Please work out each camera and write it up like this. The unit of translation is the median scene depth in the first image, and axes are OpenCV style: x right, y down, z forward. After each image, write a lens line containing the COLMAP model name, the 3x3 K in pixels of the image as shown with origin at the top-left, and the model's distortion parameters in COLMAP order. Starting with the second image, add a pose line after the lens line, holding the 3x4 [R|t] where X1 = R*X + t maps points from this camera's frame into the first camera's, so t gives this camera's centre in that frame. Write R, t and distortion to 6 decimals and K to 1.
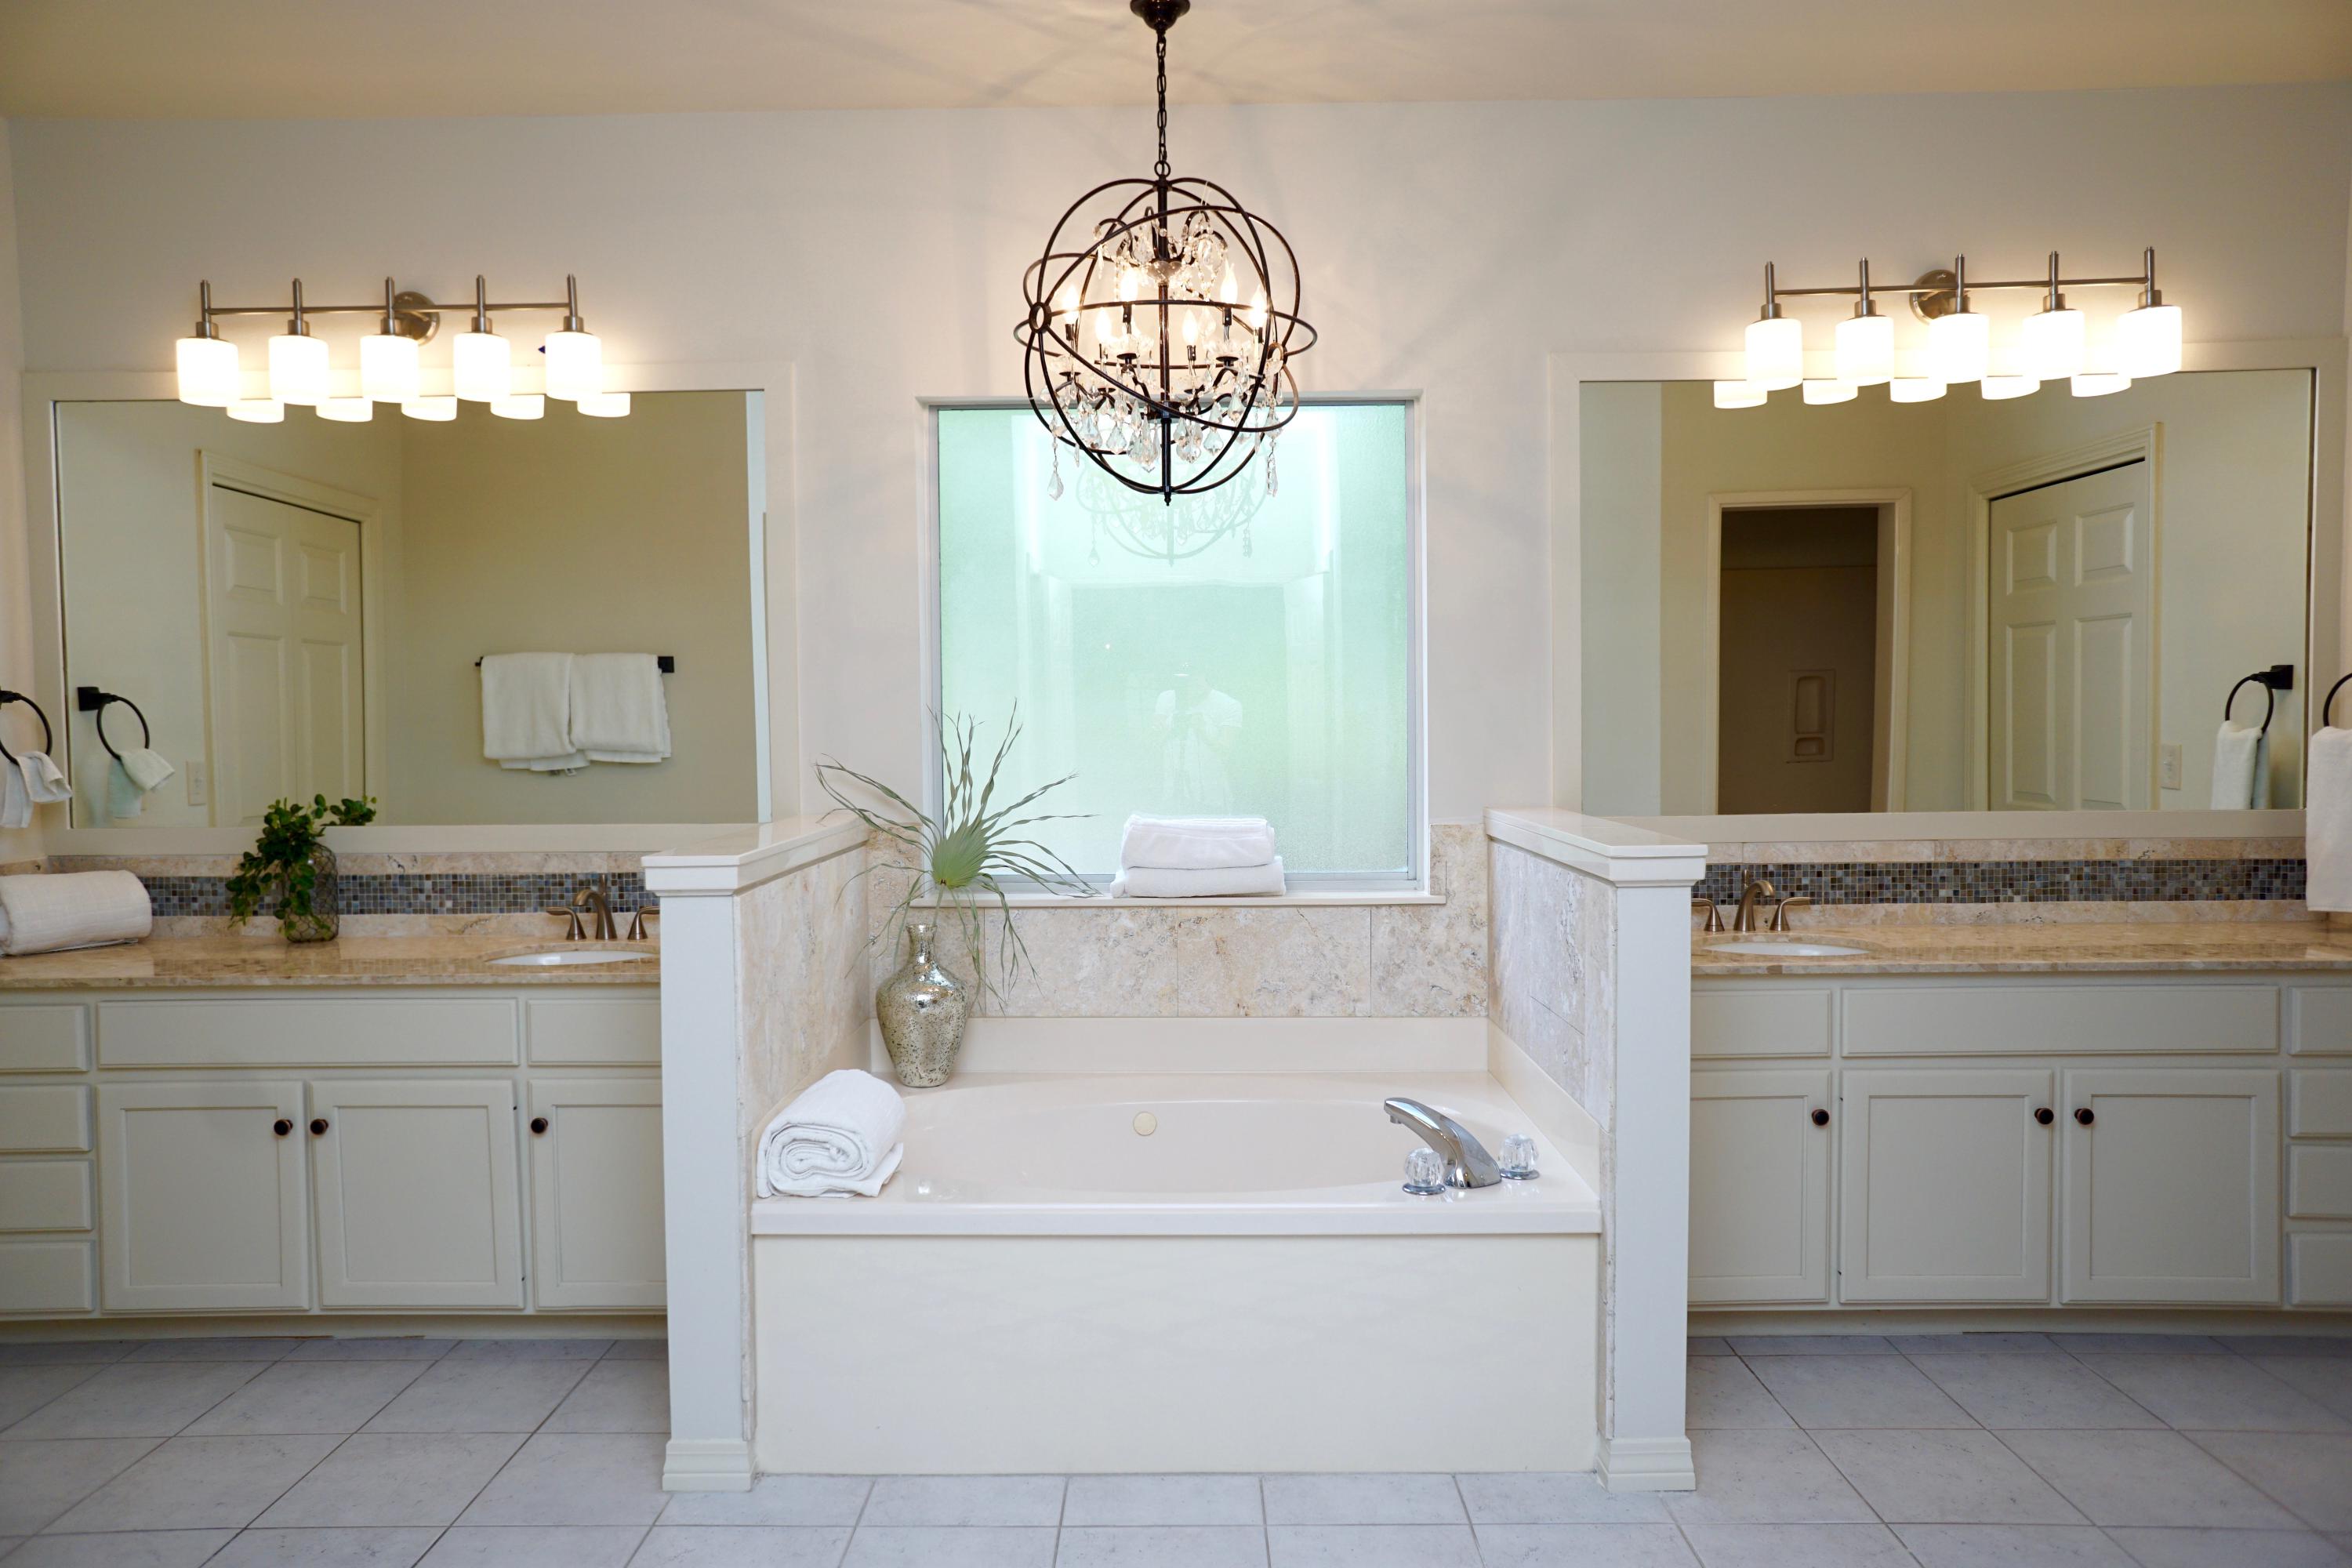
lens RADIAL K [[1599.0, 0, 1150.7], [0, 1599.0, 787.7], [0, 0, 1]] dist [-0.068900, 0.090279]
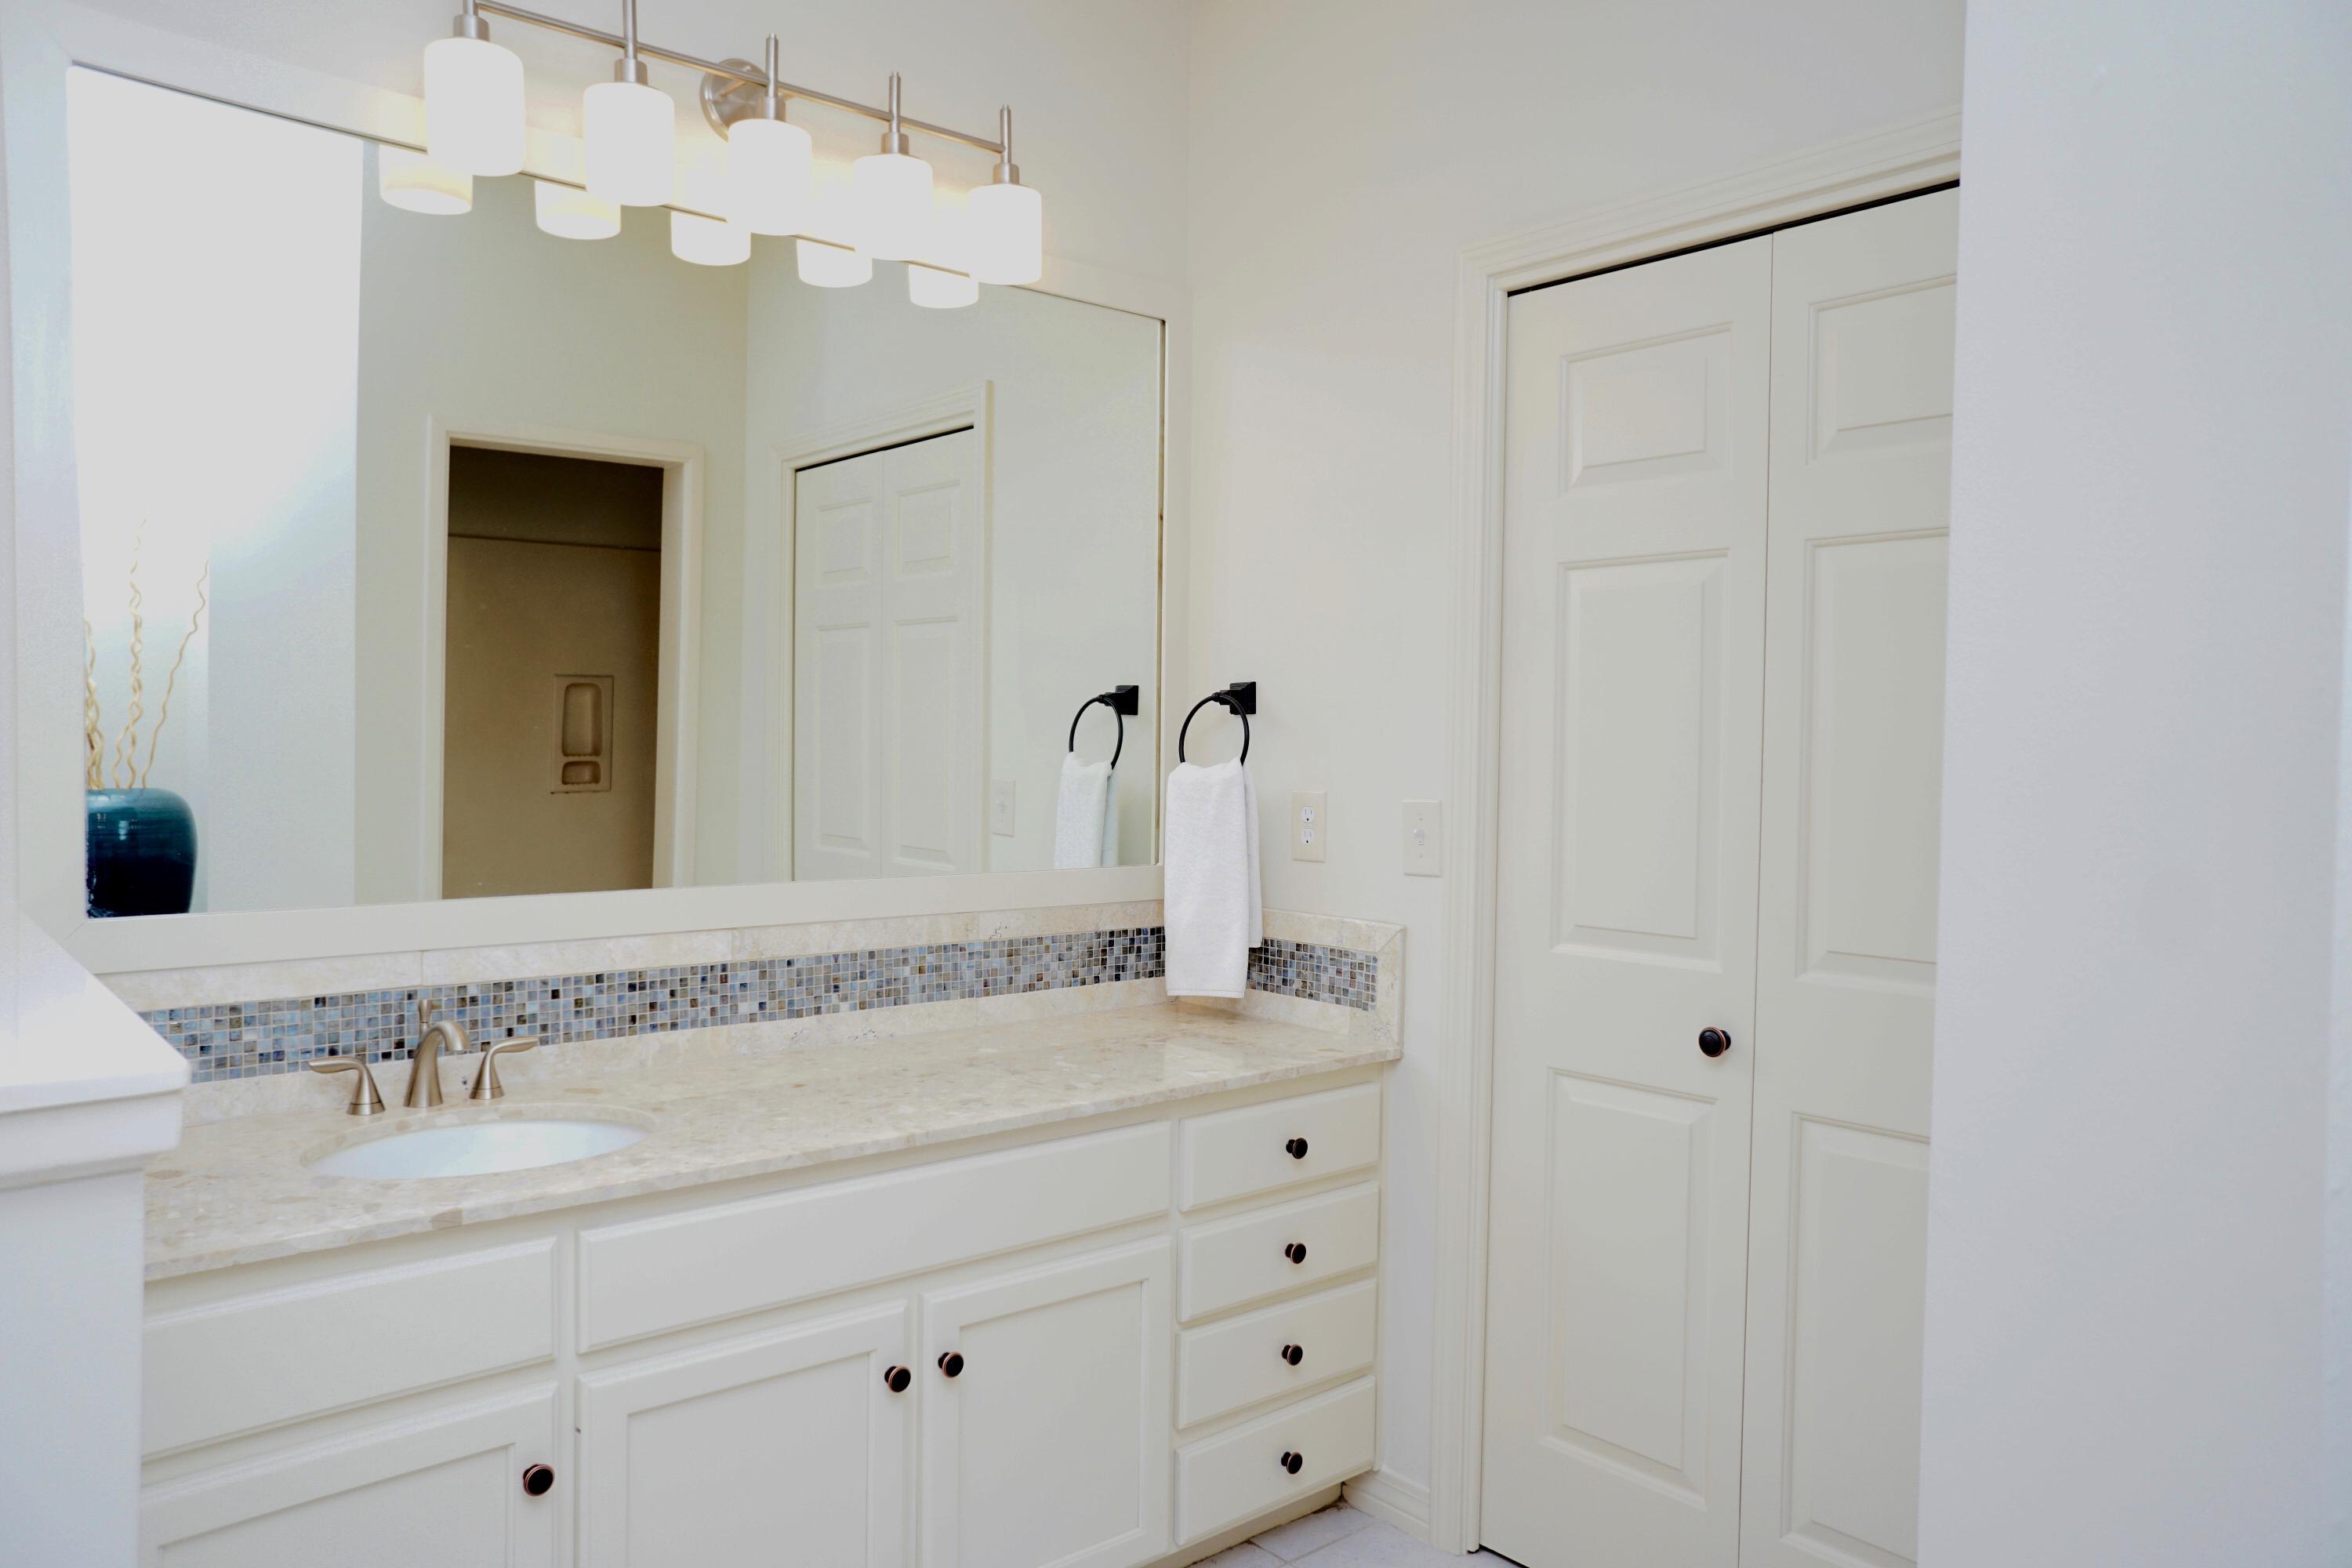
lens RADIAL K [[1599.0, 0, 1163.9], [0, 1599.0, 777.8], [0, 0, 1]] dist [-0.068900, 0.090279]
pose [[0.746604, 0.006340, 0.665238, 0.191757], [0.004917, 0.999875, -0.015047, -0.018275], [-0.665250, 0.014505, 0.746480, 0.389898]]
